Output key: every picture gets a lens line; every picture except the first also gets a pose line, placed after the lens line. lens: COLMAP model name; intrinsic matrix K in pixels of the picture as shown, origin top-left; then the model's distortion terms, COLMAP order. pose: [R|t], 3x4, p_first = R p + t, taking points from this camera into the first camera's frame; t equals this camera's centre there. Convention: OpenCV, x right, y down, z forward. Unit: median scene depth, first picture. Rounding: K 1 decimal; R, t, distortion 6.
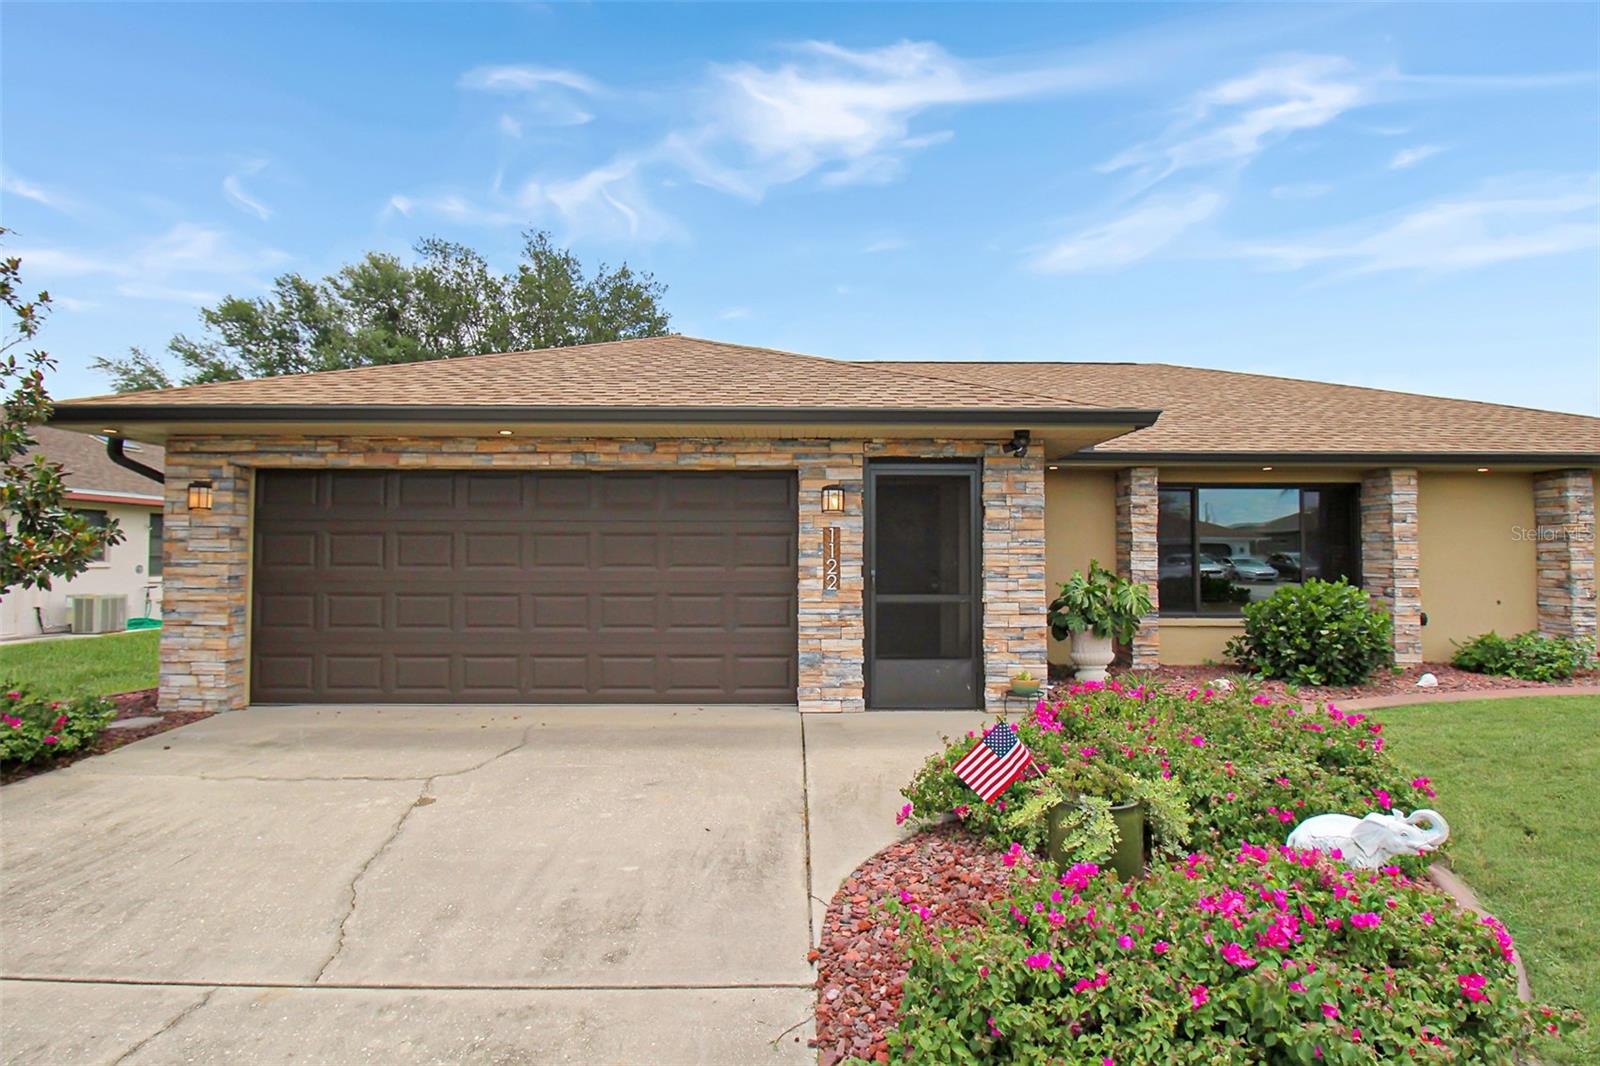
lens RADIAL K [[791.9, 0, 800.7], [0, 791.9, 526.0], [0, 0, 1]] dist [0.000136, -0.010911]
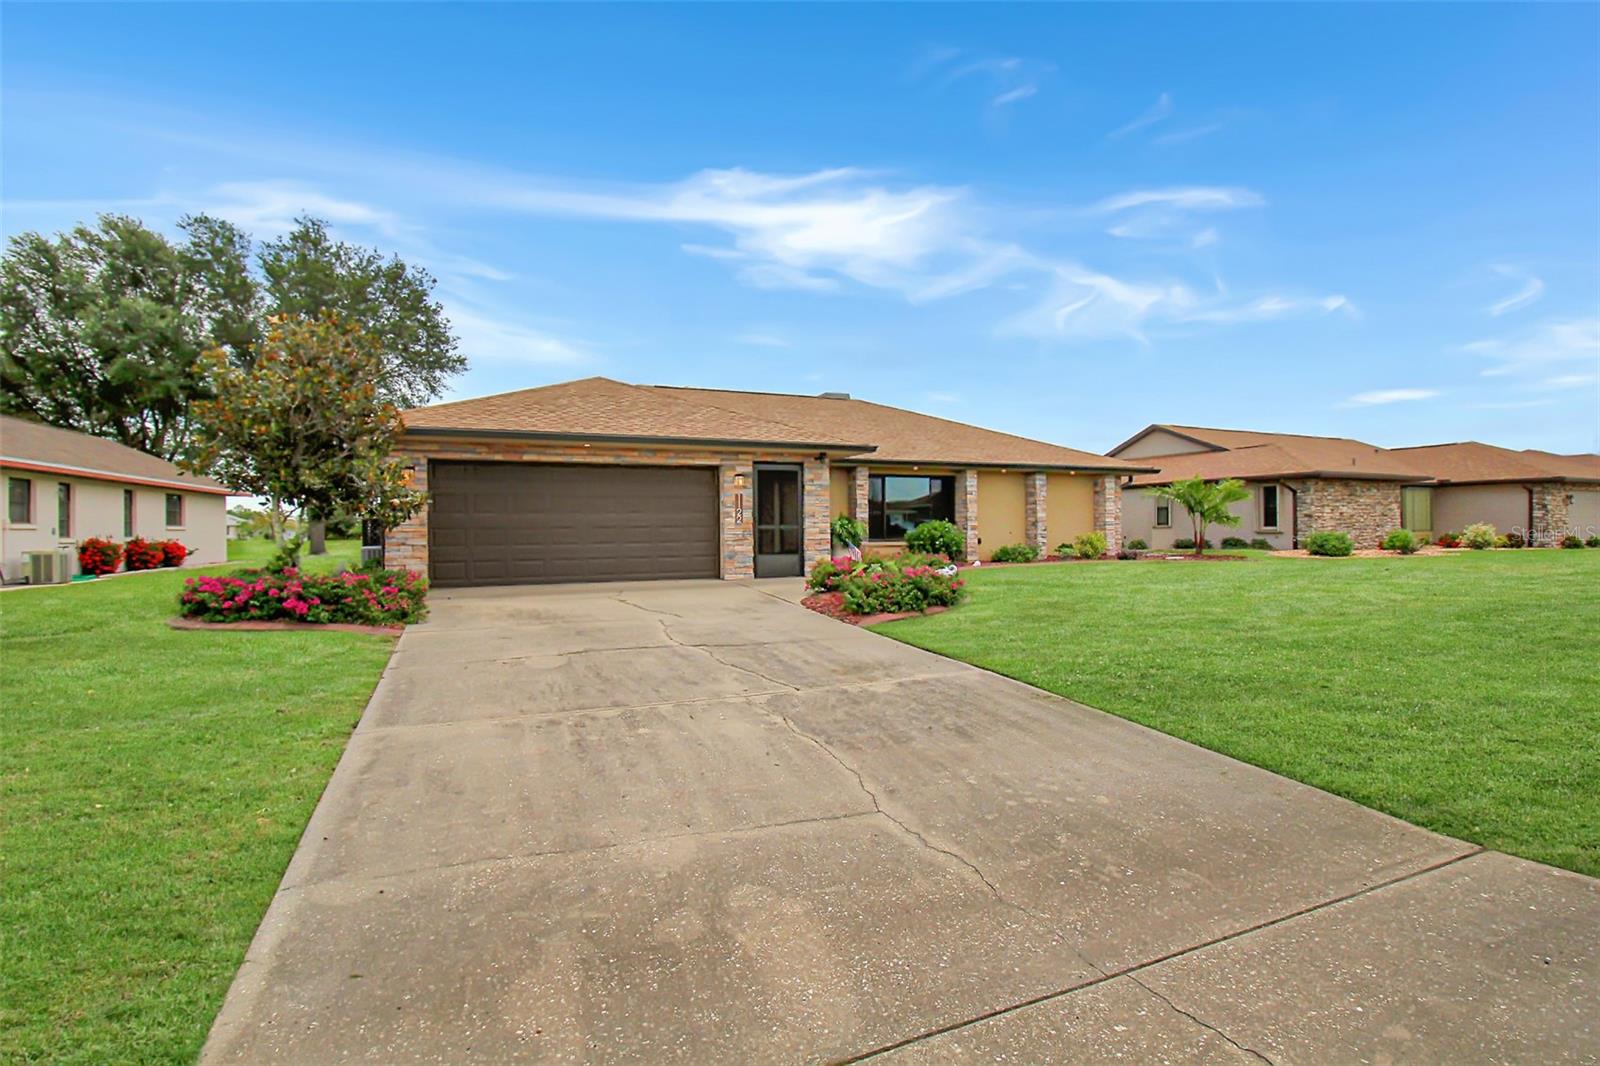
lens RADIAL K [[791.9, 0, 800.7], [0, 791.9, 526.0], [0, 0, 1]] dist [0.000136, -0.010911]
pose [[0.924190, -0.007993, 0.381849, -0.590436], [-0.002553, 0.999629, 0.027104, 0.028675], [-0.381925, -0.026024, 0.923827, -0.986943]]
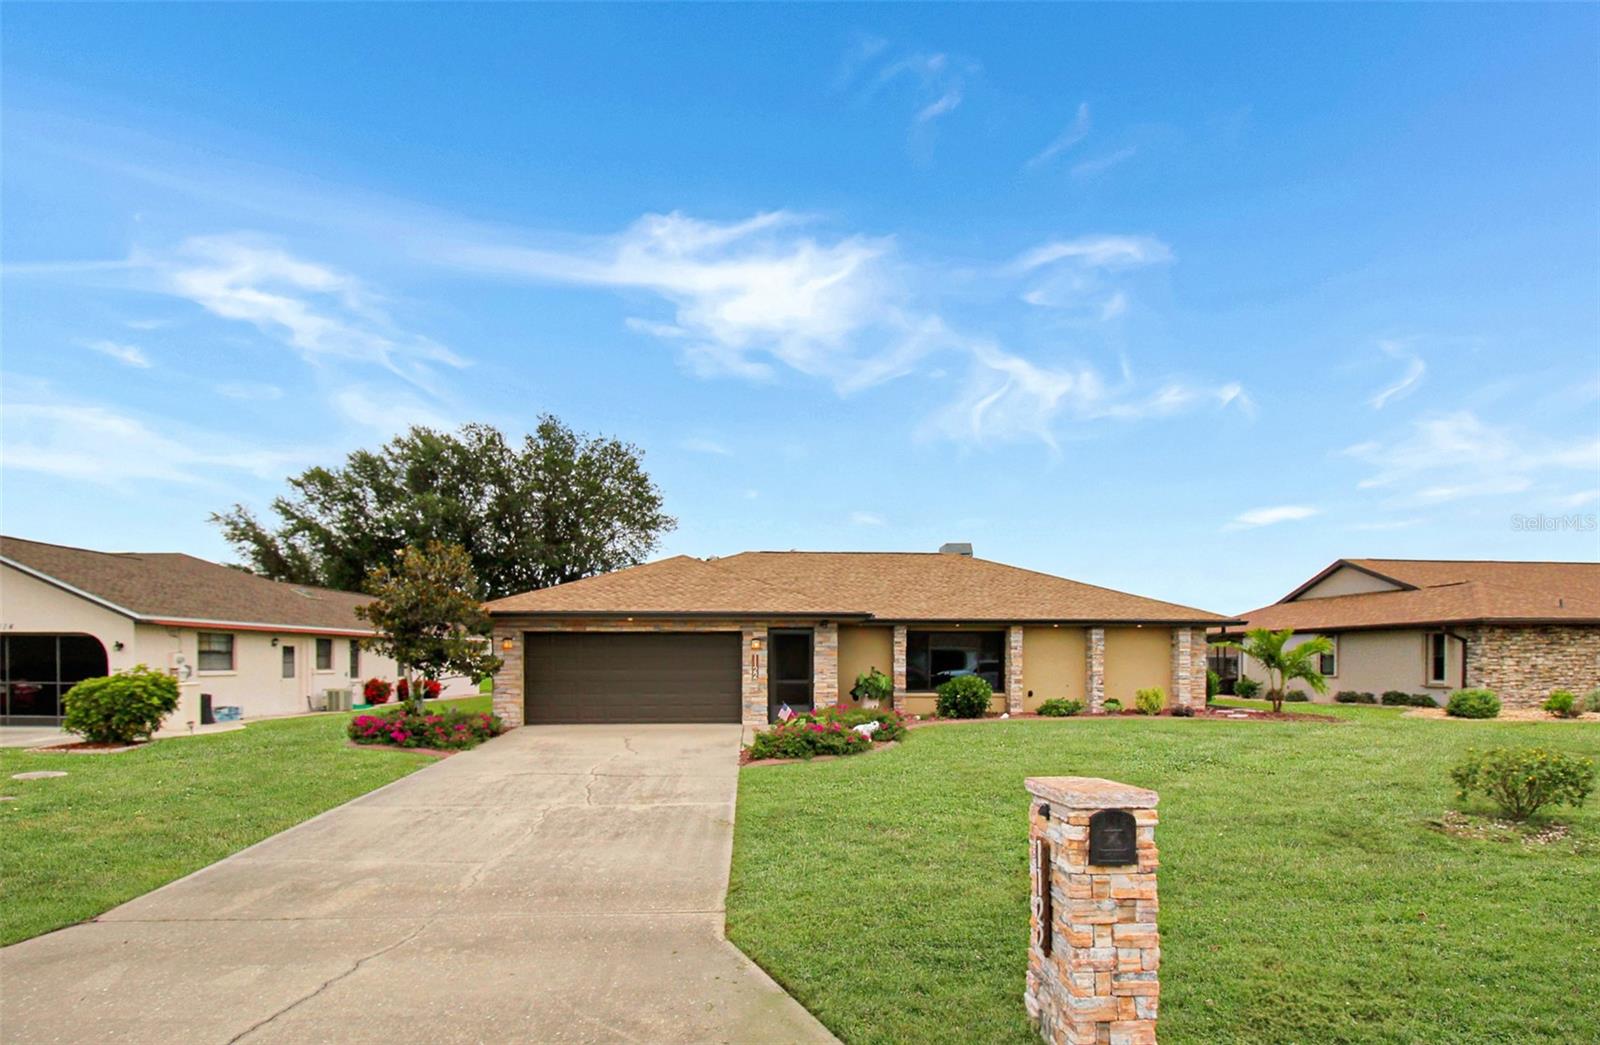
lens RADIAL K [[841.2, 0, 799.0], [0, 841.2, 652.6], [0, 0, 1]] dist [-0.016184, -0.000963]
pose [[0.999190, -0.002202, 0.040189, 0.067647], [0.001228, 0.999705, 0.024240, -0.067764], [-0.040231, -0.024171, 0.998898, -1.666060]]
